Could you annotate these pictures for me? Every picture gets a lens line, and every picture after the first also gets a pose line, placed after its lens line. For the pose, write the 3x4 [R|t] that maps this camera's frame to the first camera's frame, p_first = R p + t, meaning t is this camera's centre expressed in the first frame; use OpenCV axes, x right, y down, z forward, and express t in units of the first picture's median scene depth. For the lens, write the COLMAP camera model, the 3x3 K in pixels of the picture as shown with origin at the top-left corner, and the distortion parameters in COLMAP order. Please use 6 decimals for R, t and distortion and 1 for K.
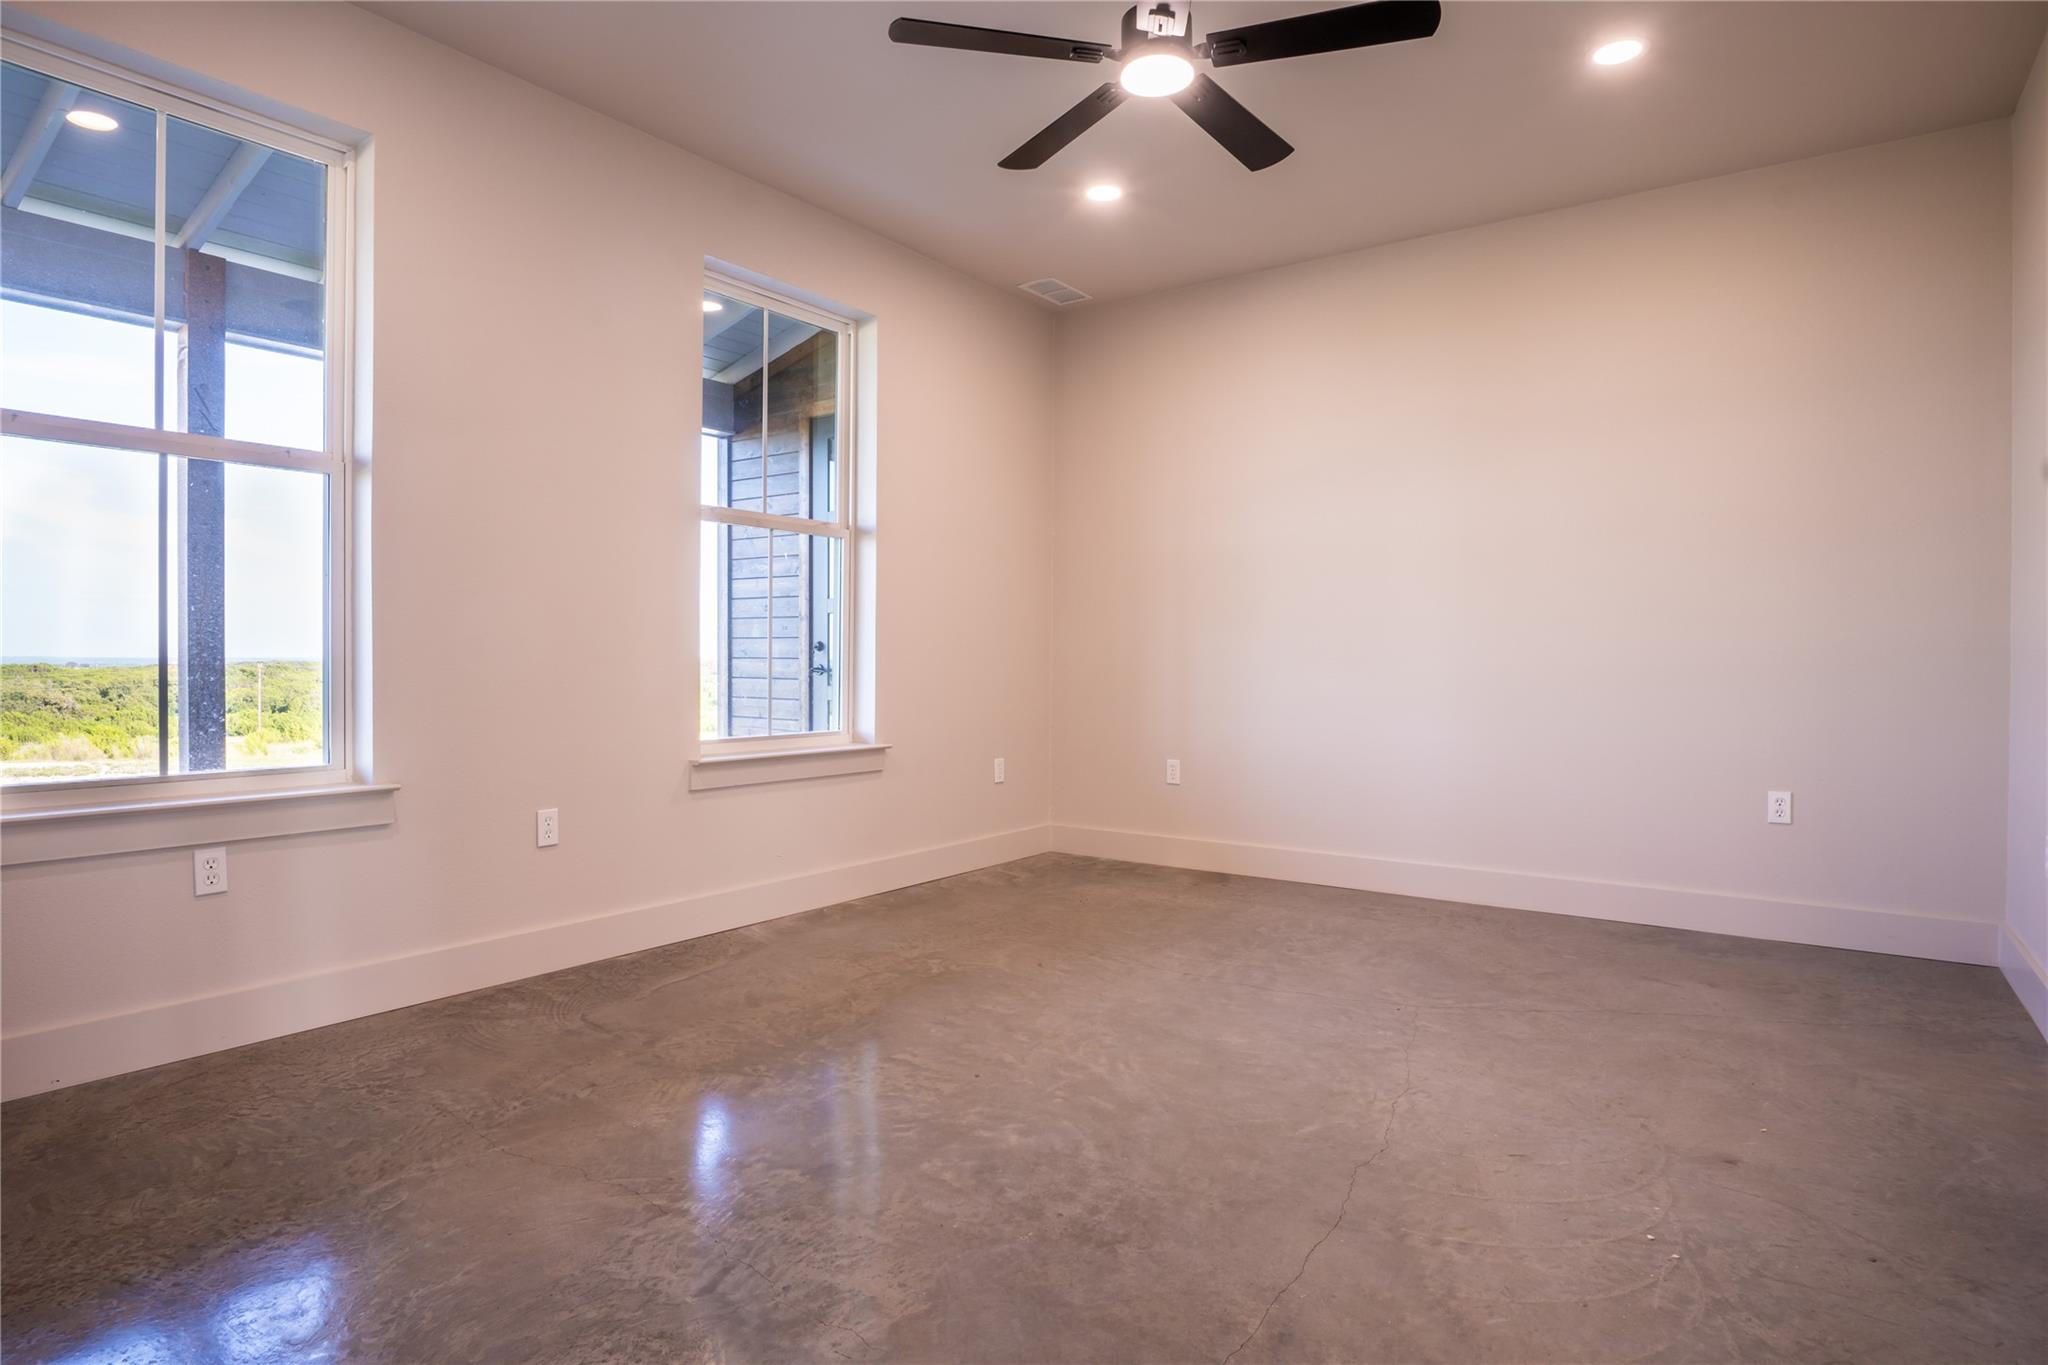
lens RADIAL K [[1103.3, 0, 1023.9], [0, 1103.3, 675.1], [0, 0, 1]] dist [-0.032860, 0.000375]
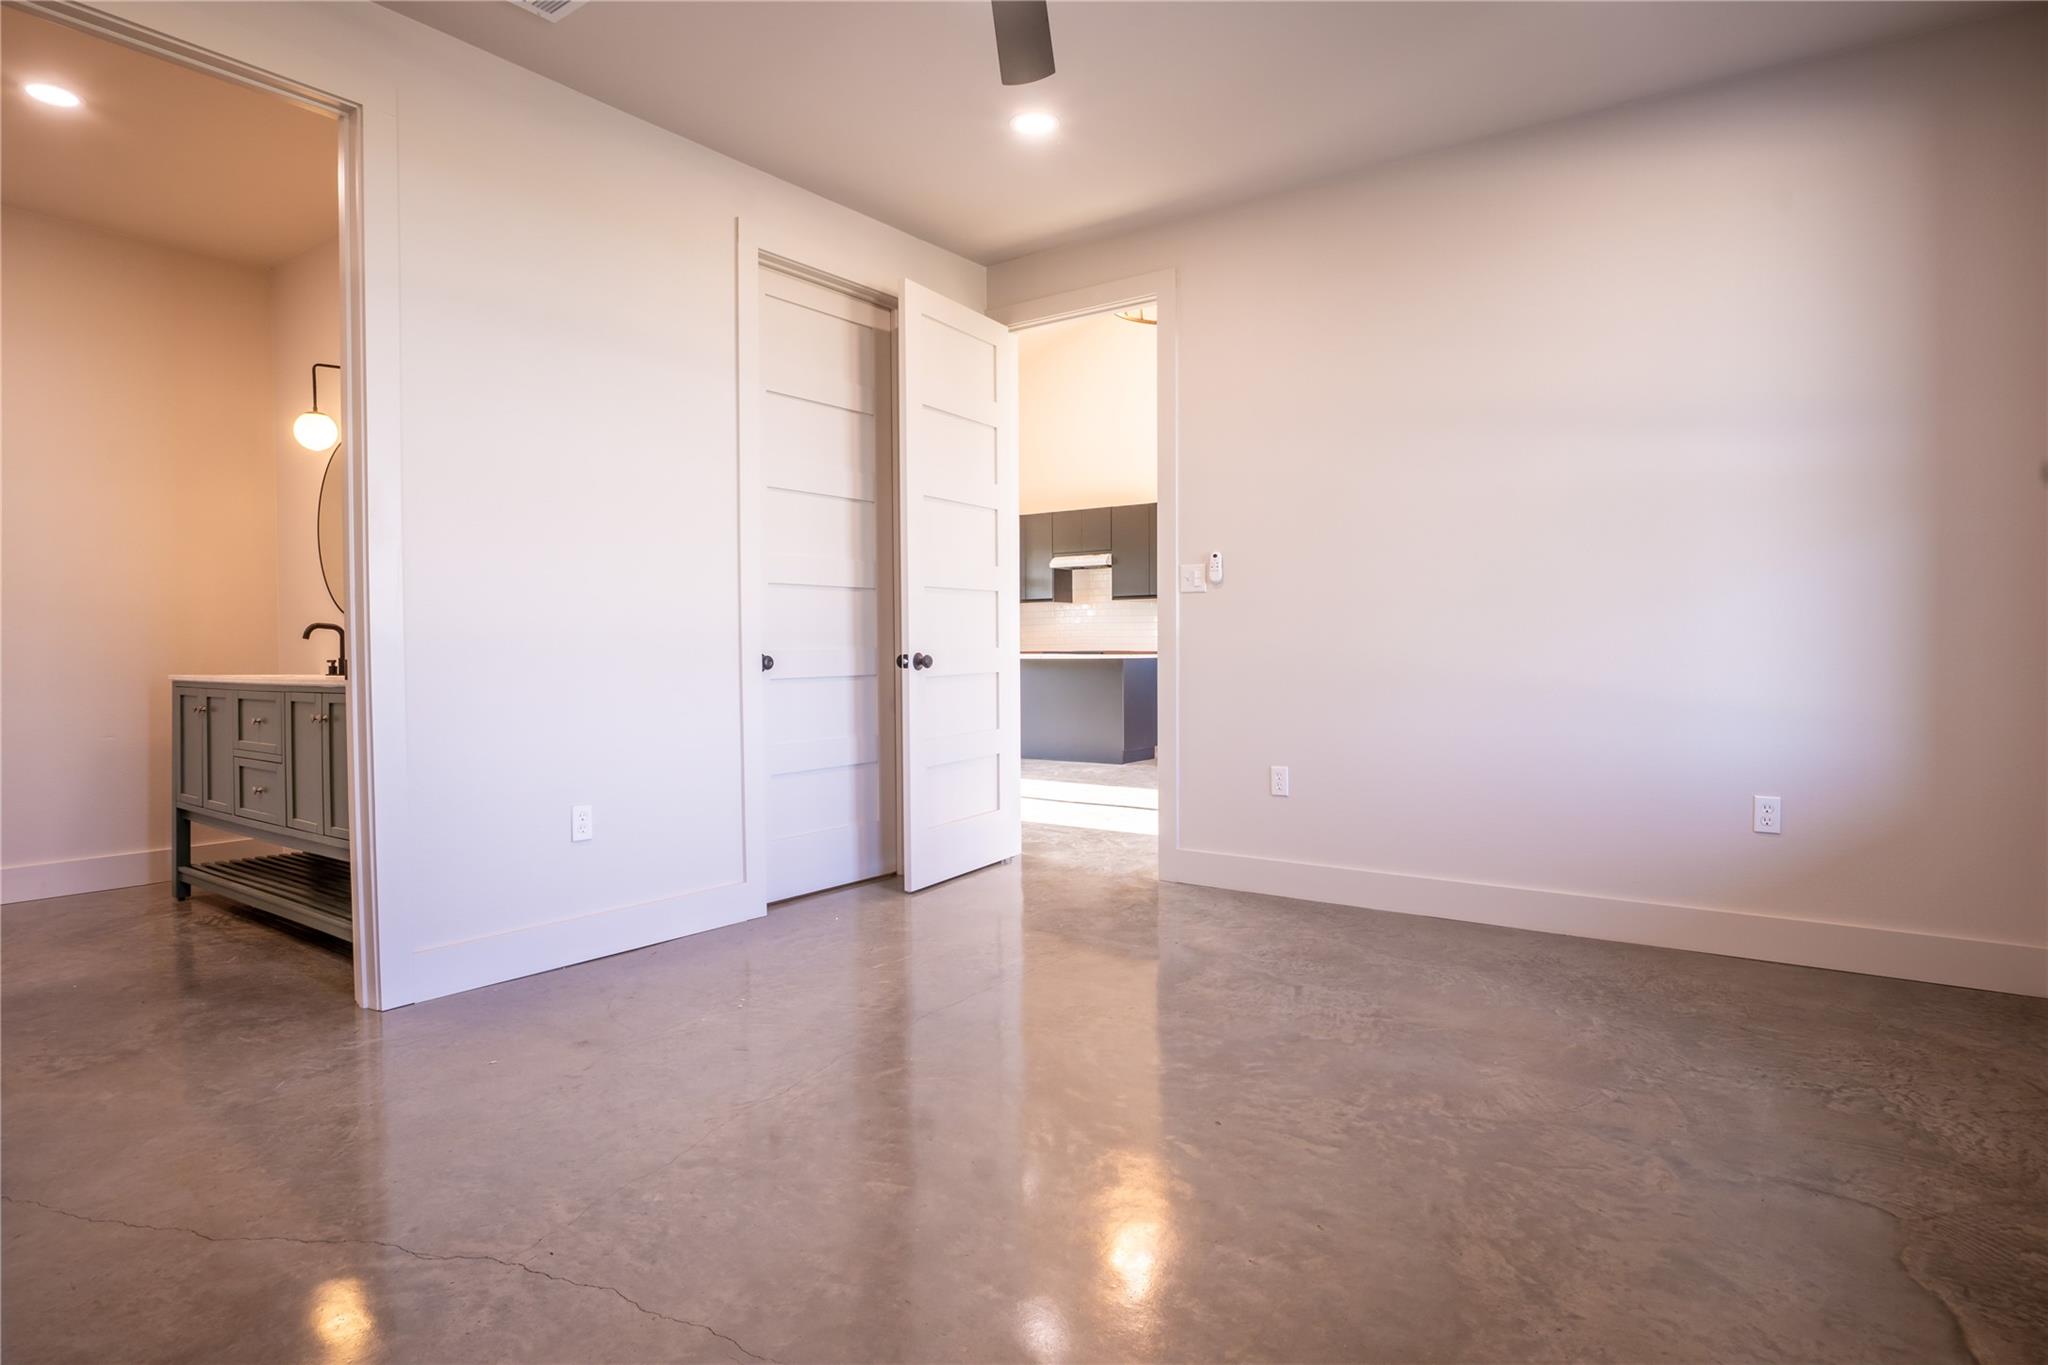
lens RADIAL K [[1103.3, 0, 1024.9], [0, 1103.3, 675.4], [0, 0, 1]] dist [-0.032860, 0.000375]
pose [[-0.999978, 0.000249, 0.006568, 0.108052], [0.000542, 0.998999, 0.044725, -0.031160], [-0.006550, 0.044727, -0.998978, 1.912121]]
